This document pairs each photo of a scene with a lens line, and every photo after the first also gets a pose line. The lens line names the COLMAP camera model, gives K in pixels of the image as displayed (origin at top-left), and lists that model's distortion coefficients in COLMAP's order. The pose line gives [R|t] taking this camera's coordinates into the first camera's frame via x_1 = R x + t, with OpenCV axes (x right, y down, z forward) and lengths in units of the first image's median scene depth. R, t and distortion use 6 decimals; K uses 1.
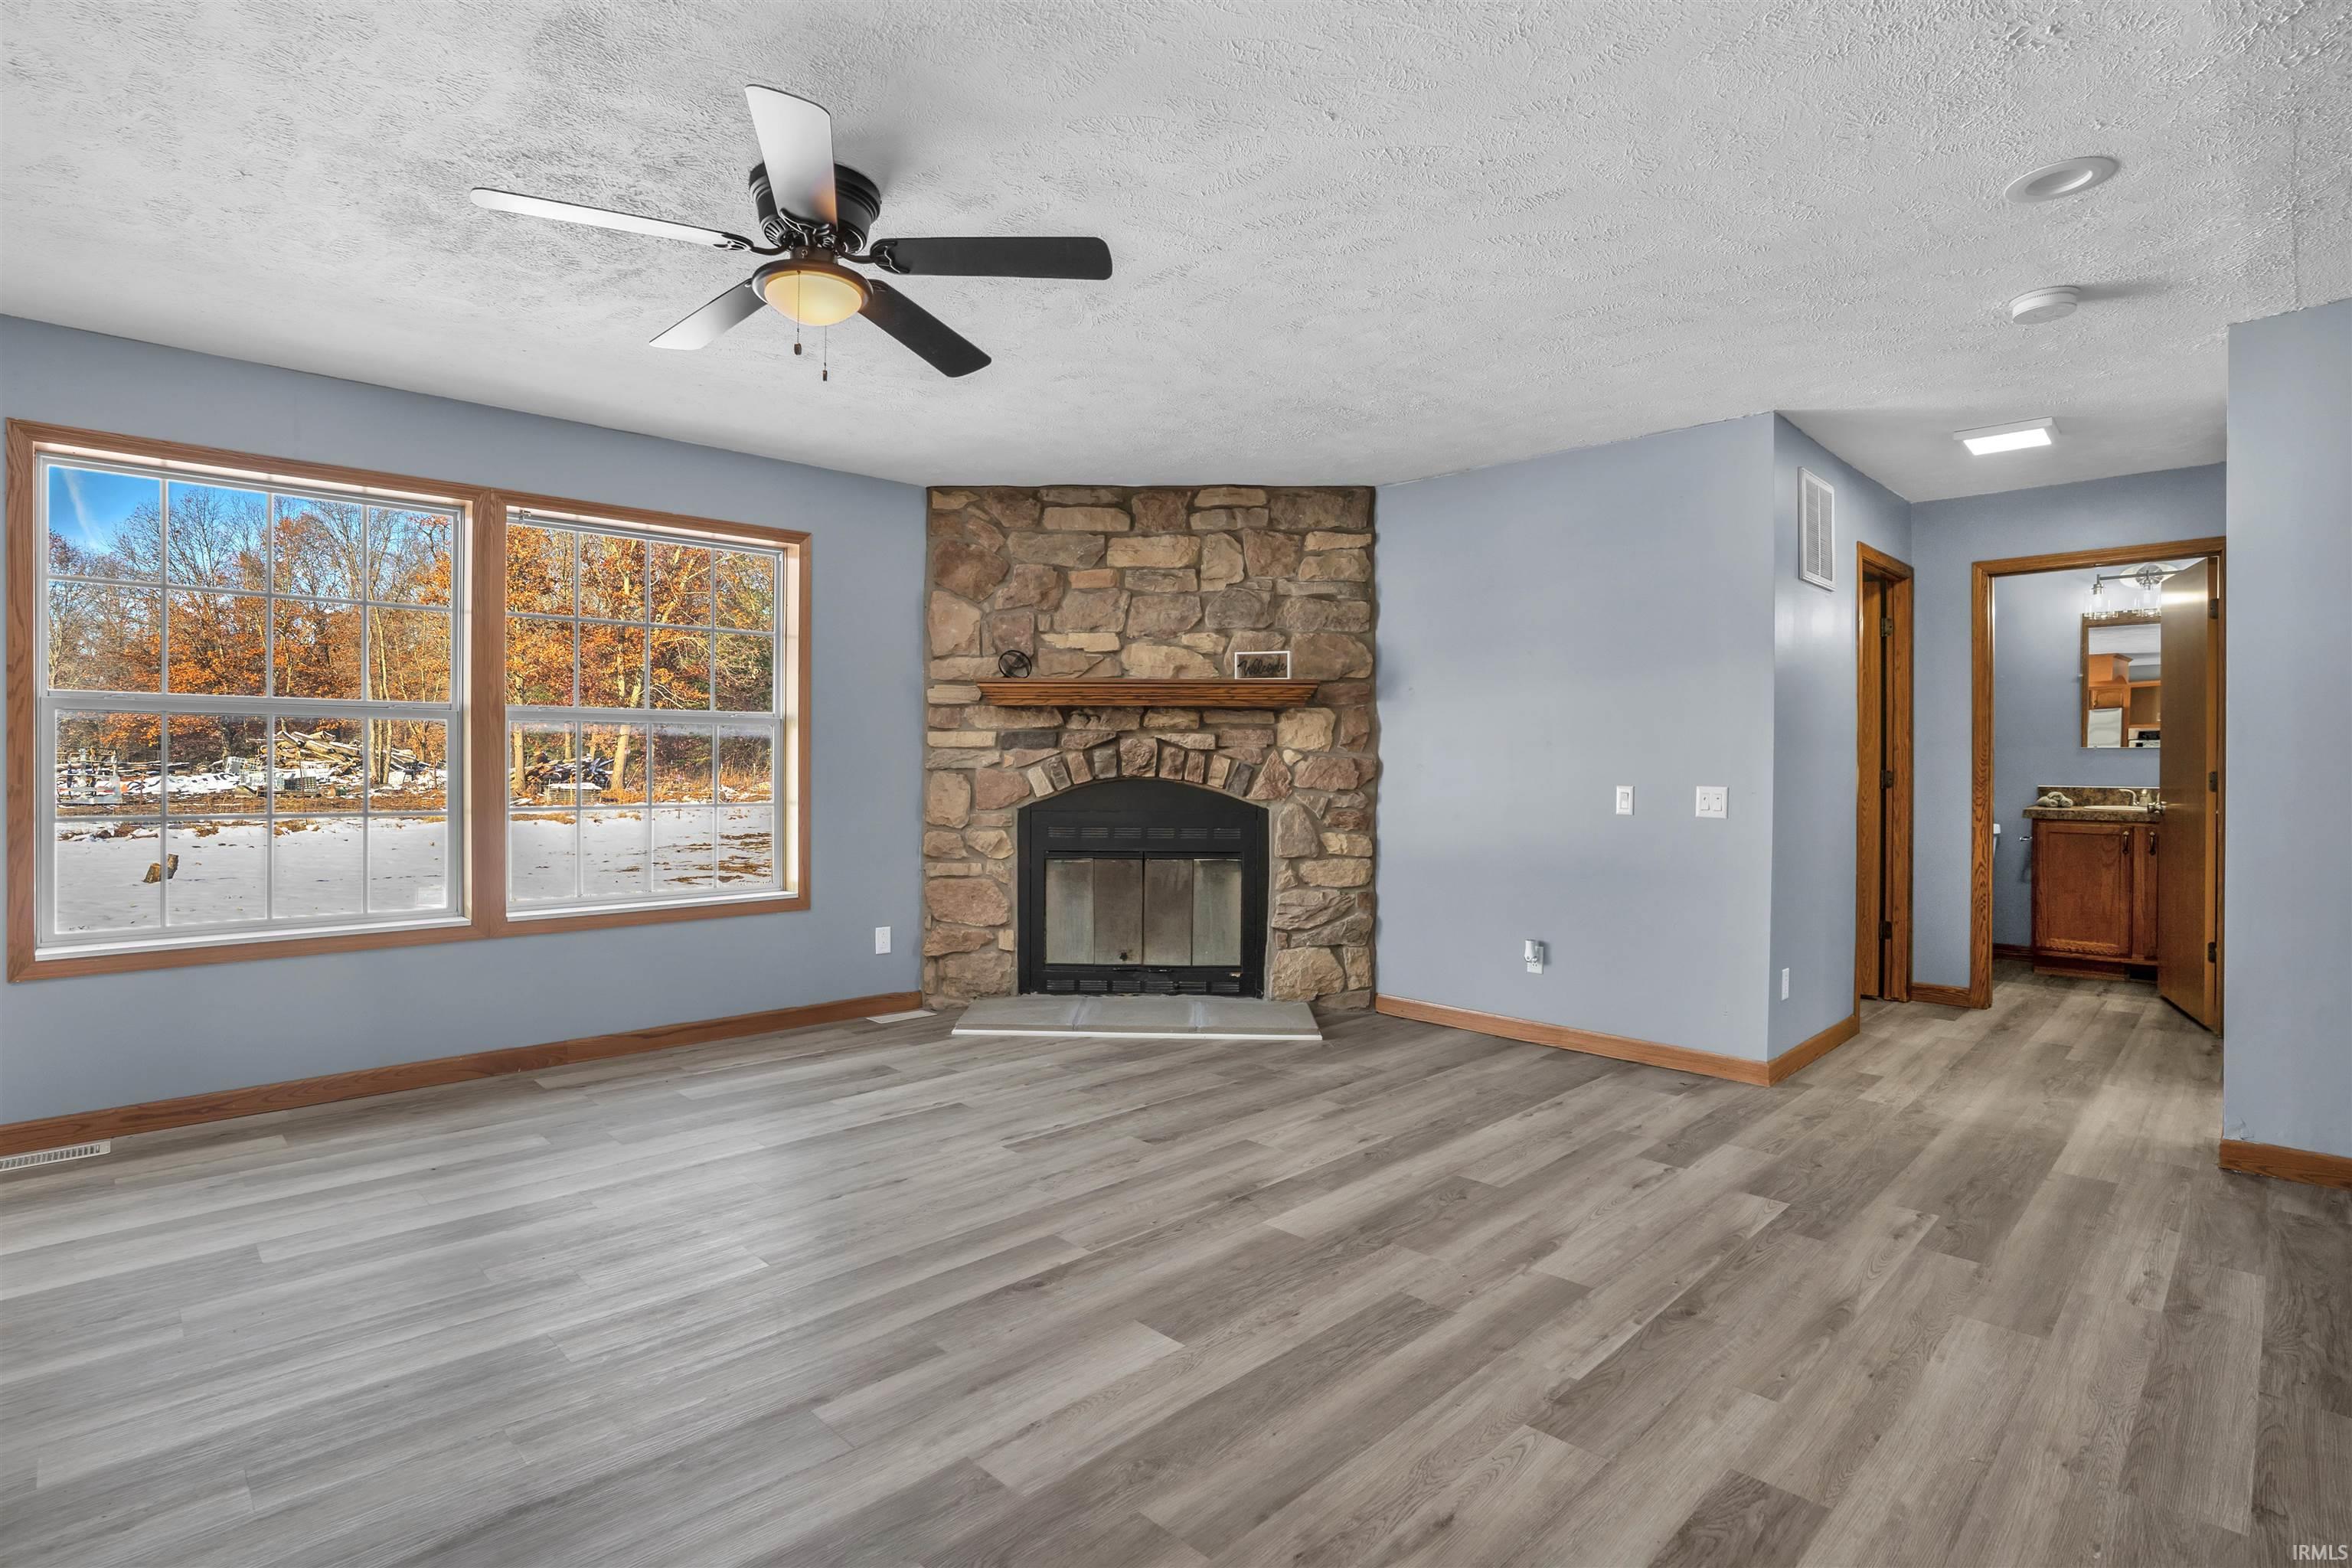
lens RADIAL K [[1136.9, 0, 1179.1], [0, 1136.9, 766.7], [0, 0, 1]] dist [-0.050667, 0.000178]
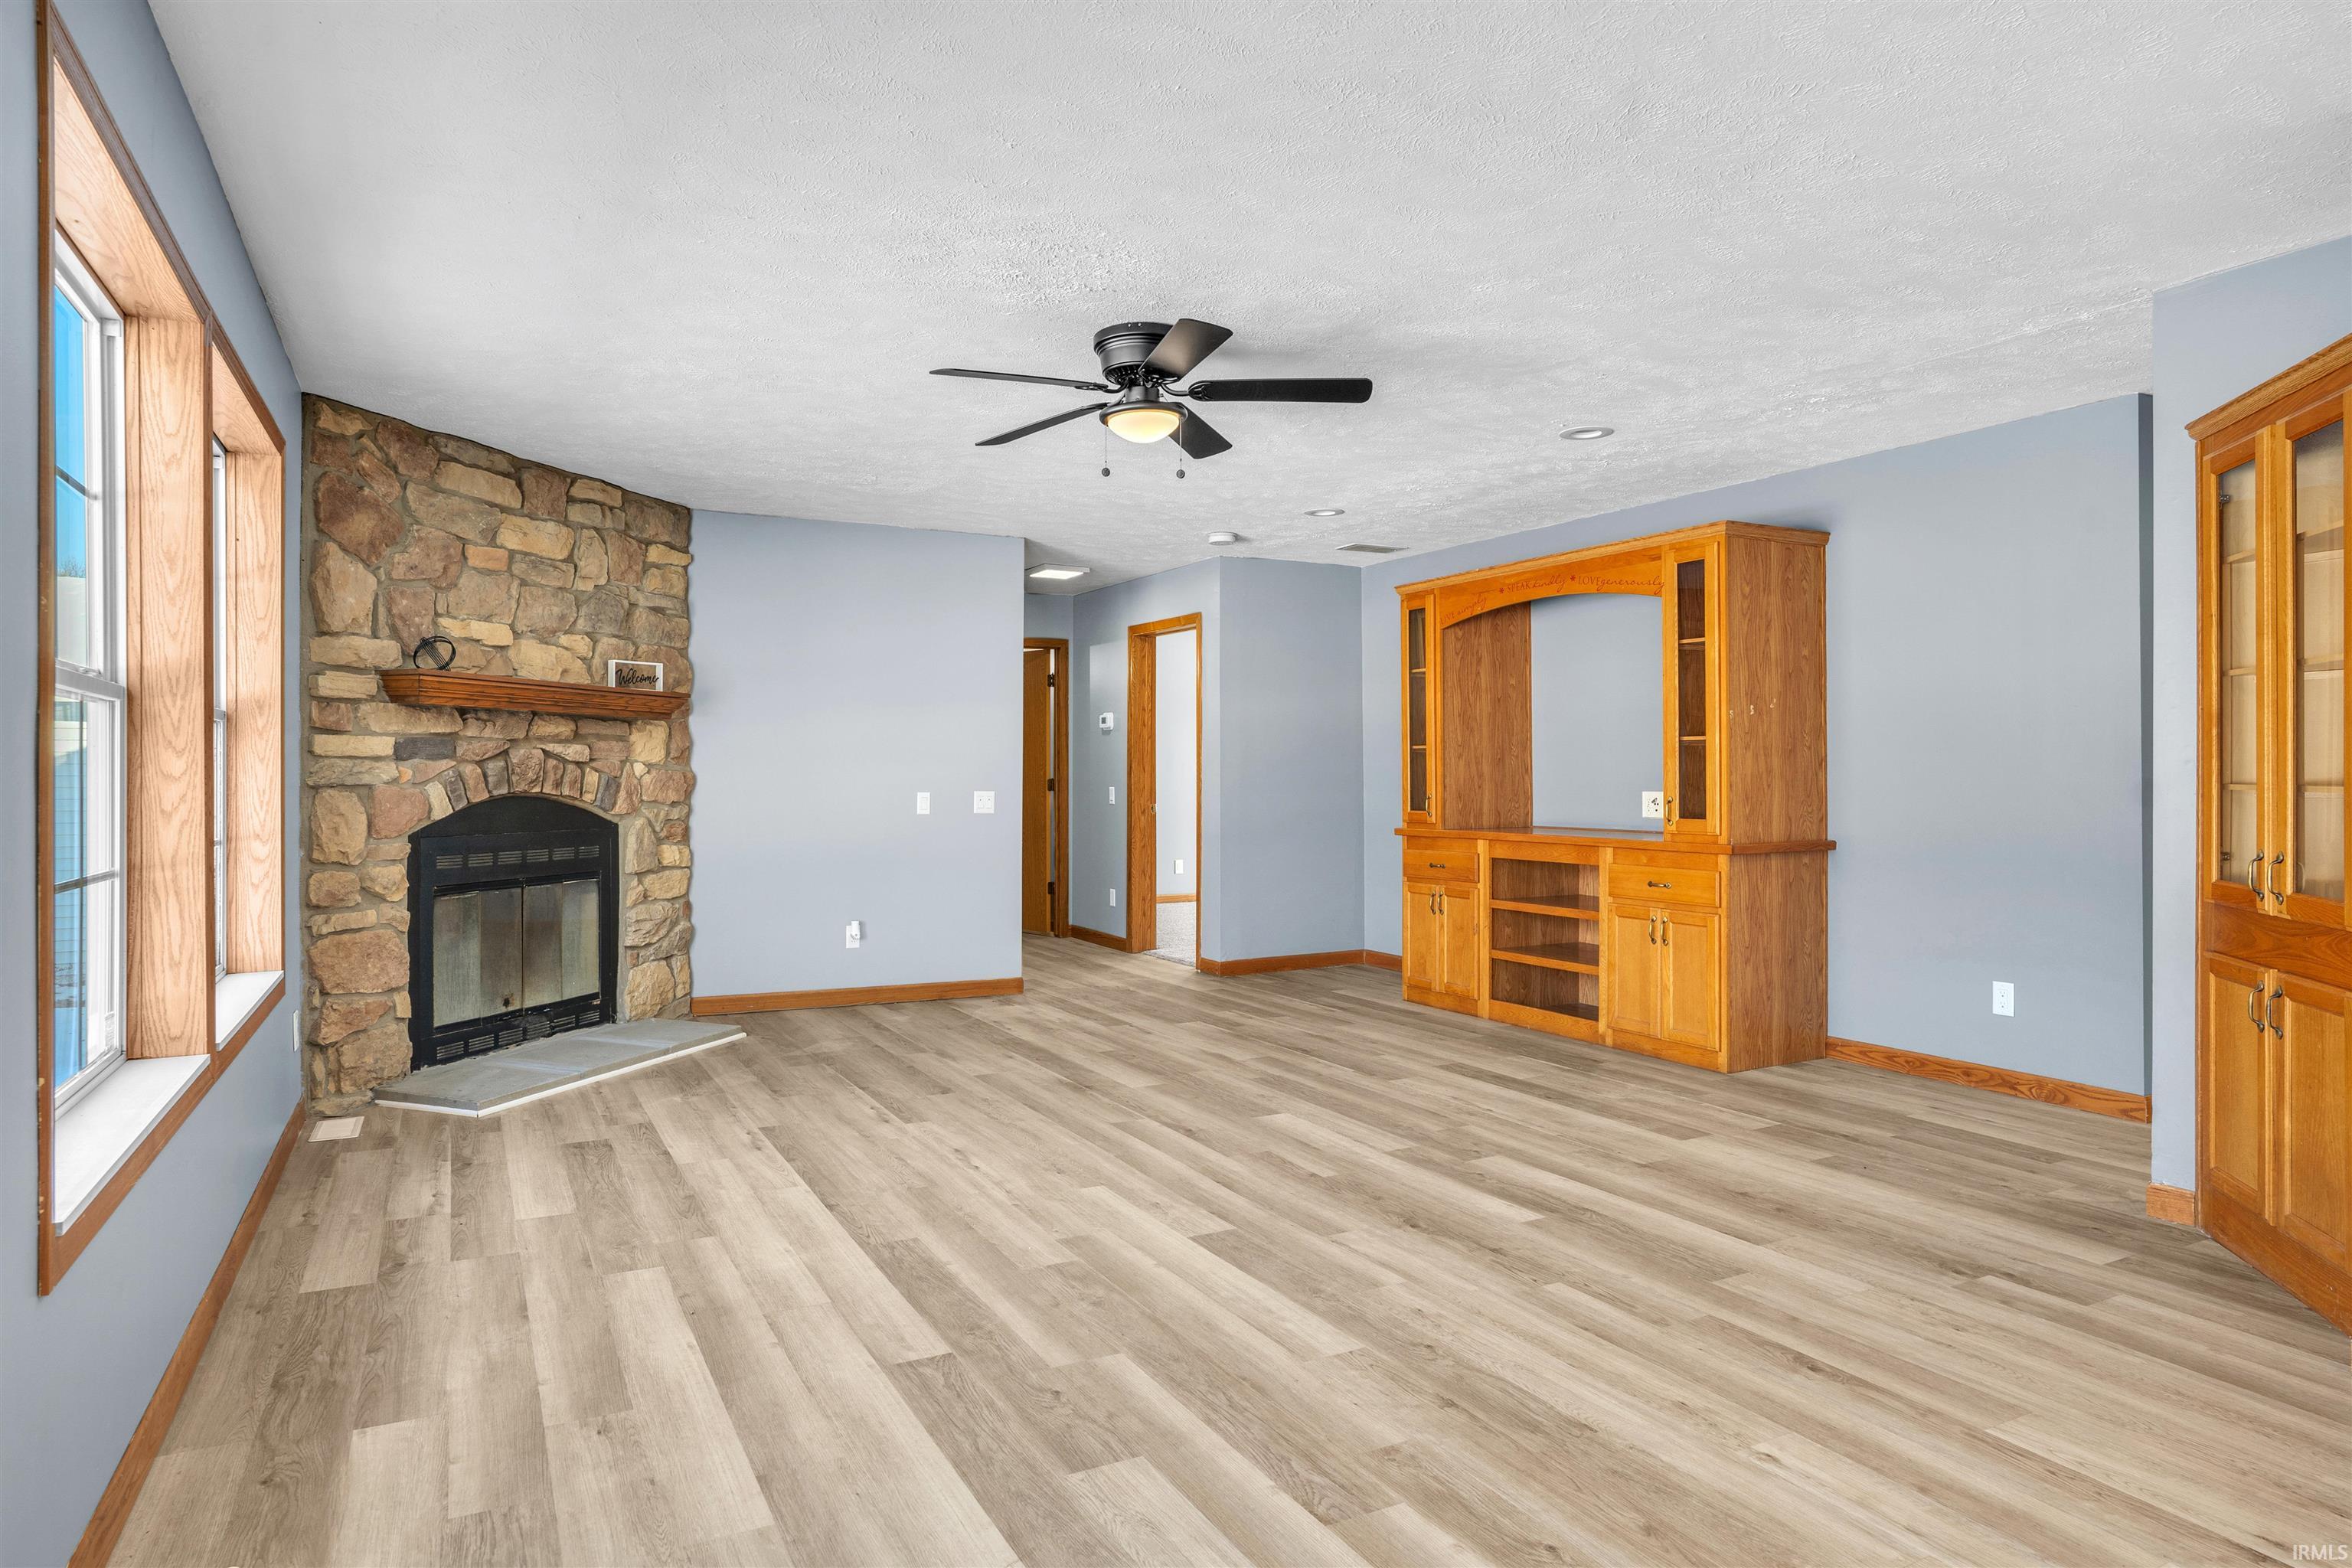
lens RADIAL K [[1324.7, 0, 1095.0], [0, 1324.7, 774.0], [0, 0, 1]] dist [-0.033471, 0.000301]
pose [[0.322189, -0.002896, 0.946671, -0.853284], [0.004380, 0.999989, 0.001568, -0.005122], [-0.946665, 0.003642, 0.322198, 0.261576]]
